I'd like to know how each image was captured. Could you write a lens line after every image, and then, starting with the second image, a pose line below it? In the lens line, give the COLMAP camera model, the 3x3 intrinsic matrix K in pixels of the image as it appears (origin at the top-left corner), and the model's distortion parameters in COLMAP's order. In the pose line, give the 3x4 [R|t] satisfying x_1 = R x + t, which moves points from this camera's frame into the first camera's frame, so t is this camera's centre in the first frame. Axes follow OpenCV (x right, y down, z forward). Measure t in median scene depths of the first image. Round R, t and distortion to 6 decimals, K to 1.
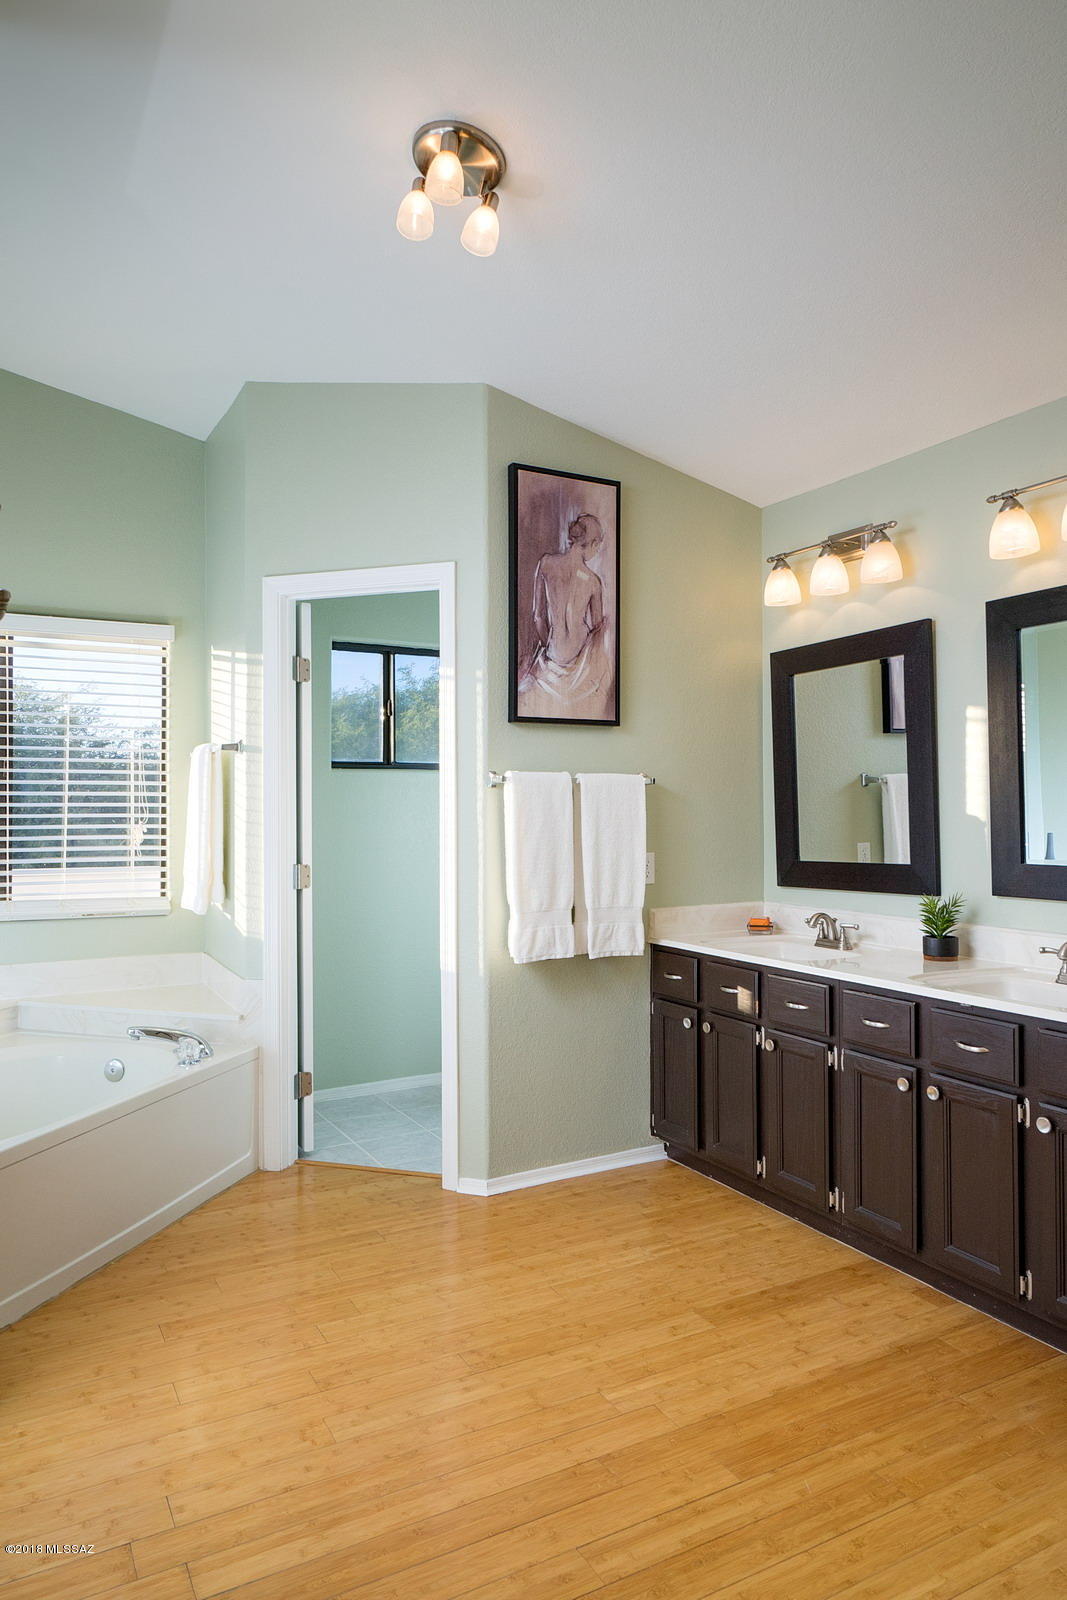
lens RADIAL K [[956.6, 0, 533.5], [0, 956.6, 800.0], [0, 0, 1]] dist [0.001101, 0.002846]
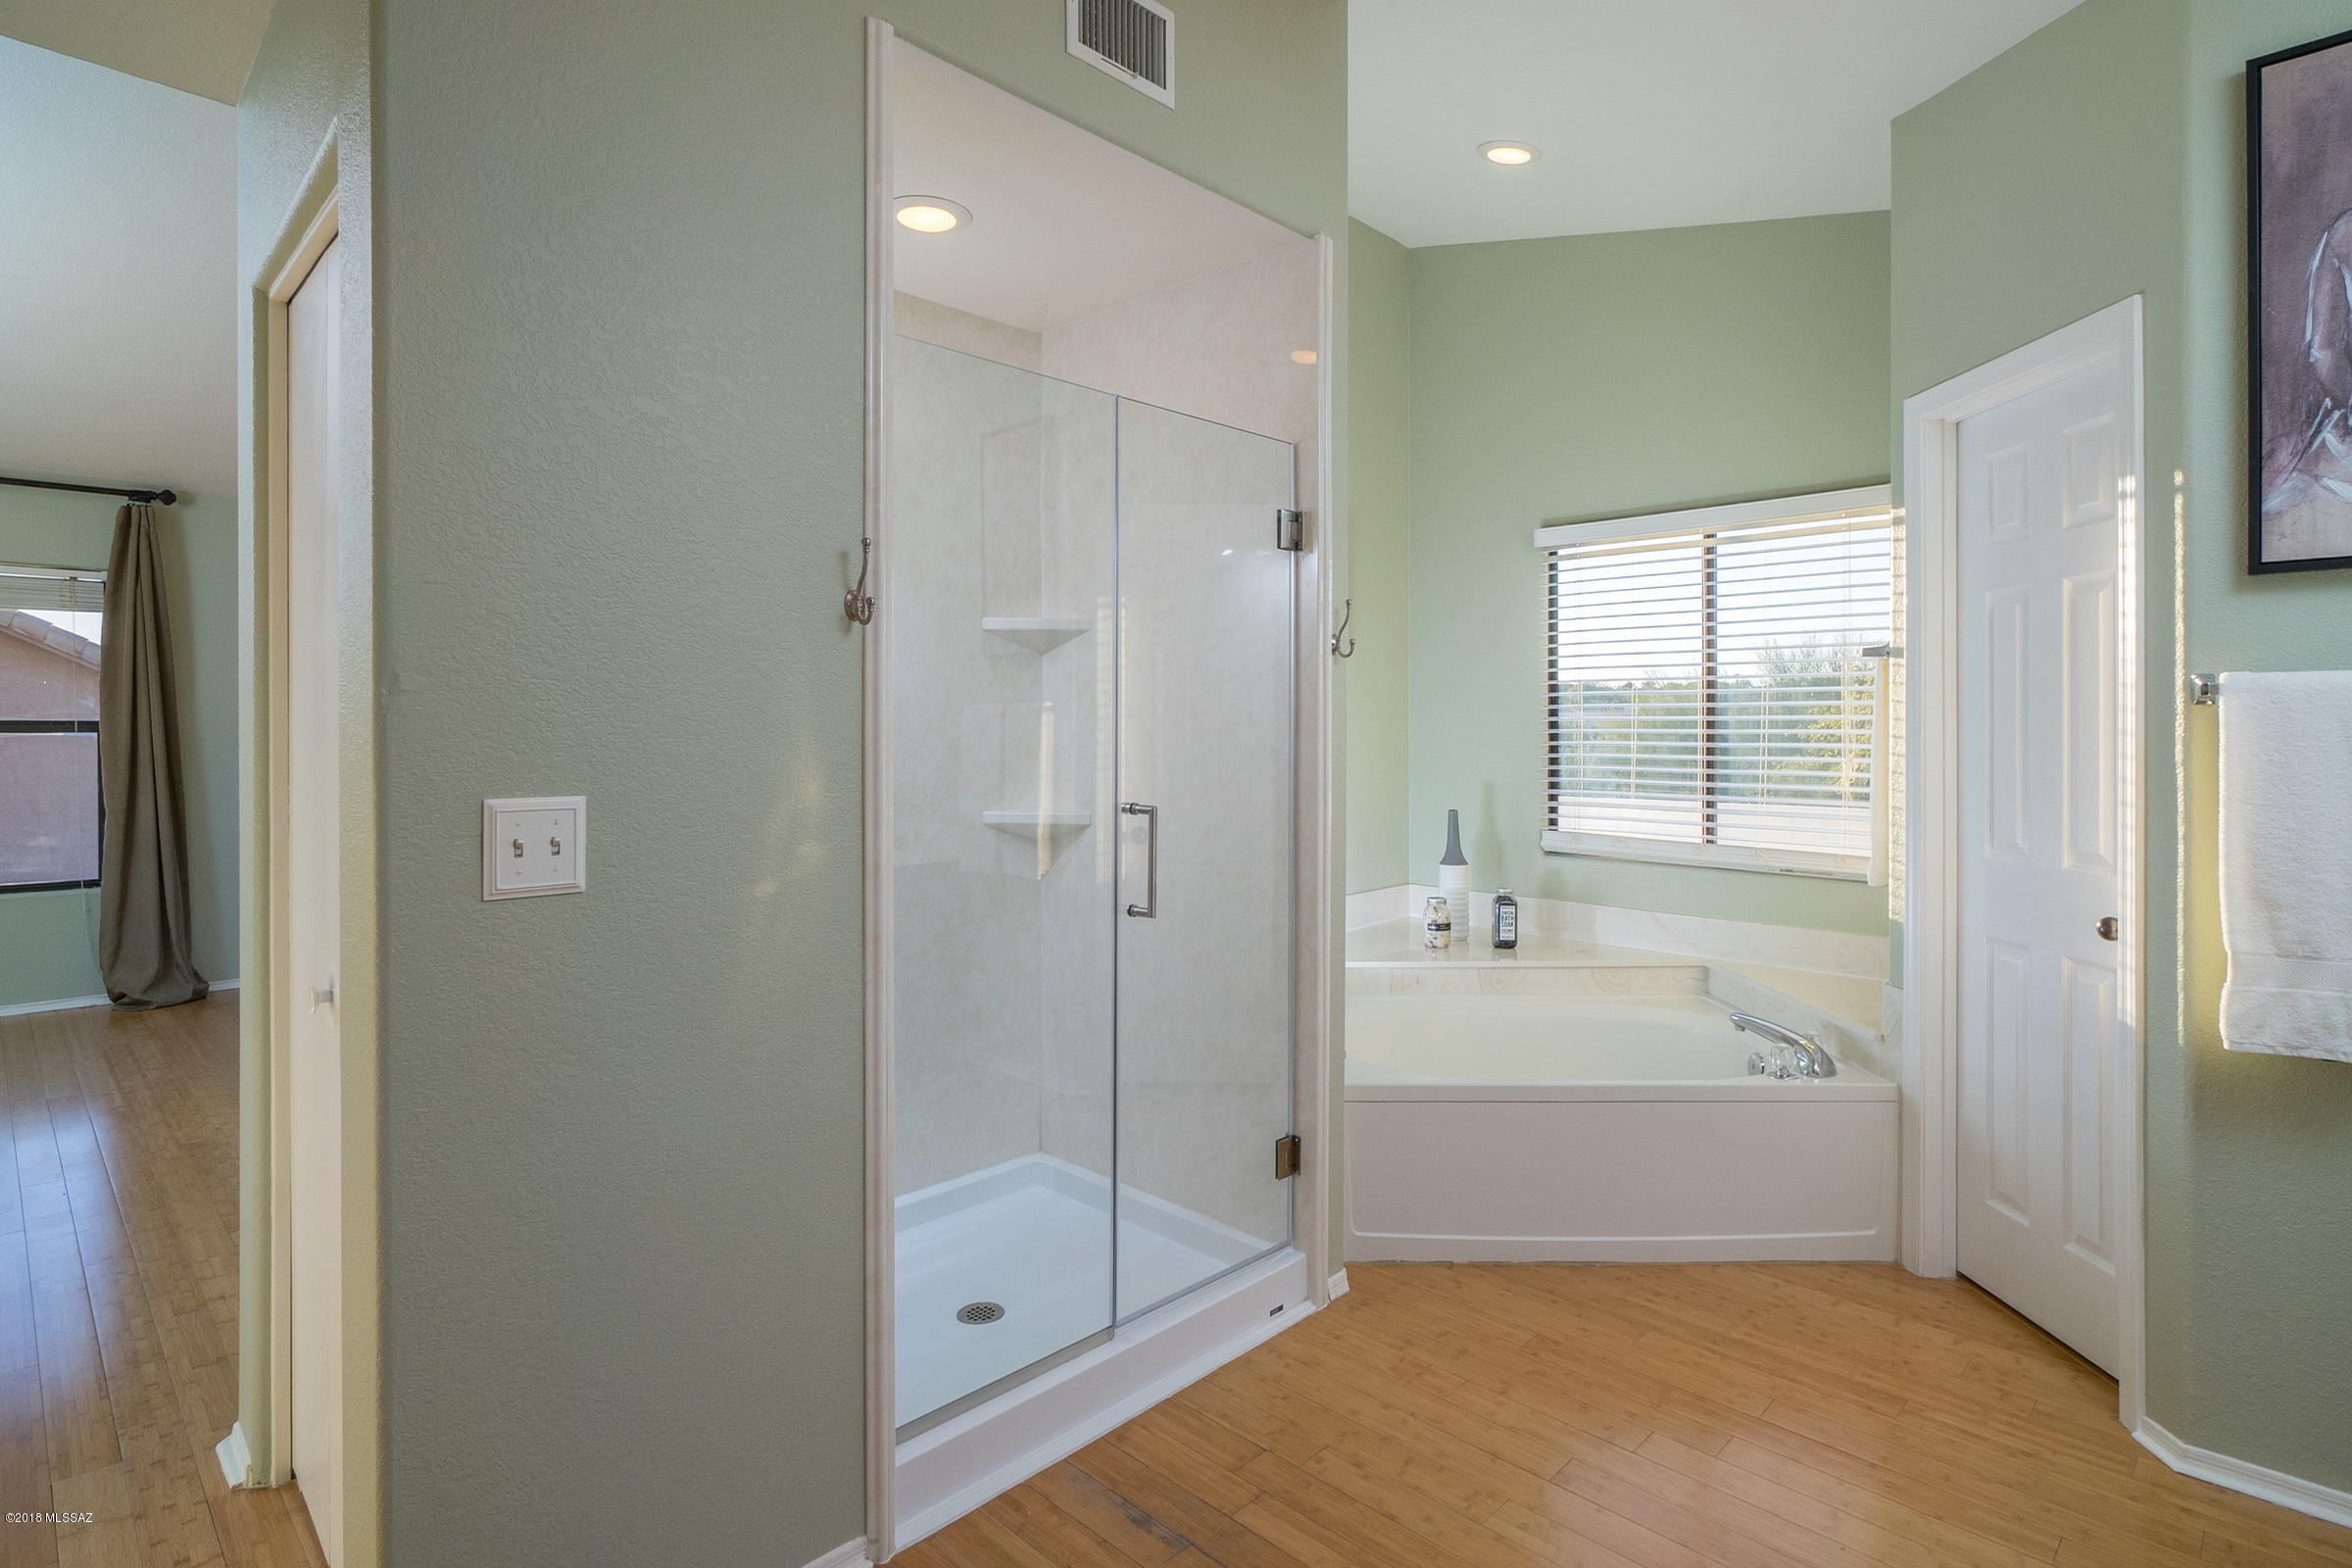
lens RADIAL K [[1198.2, 0, 1173.2], [0, 1198.2, 732.4], [0, 0, 1]] dist [-0.002525, -0.000045]
pose [[0.318822, 0.005407, -0.947799, 0.395718], [0.004958, 0.999961, 0.007372, -0.005334], [0.947802, -0.007050, 0.318782, 0.256734]]
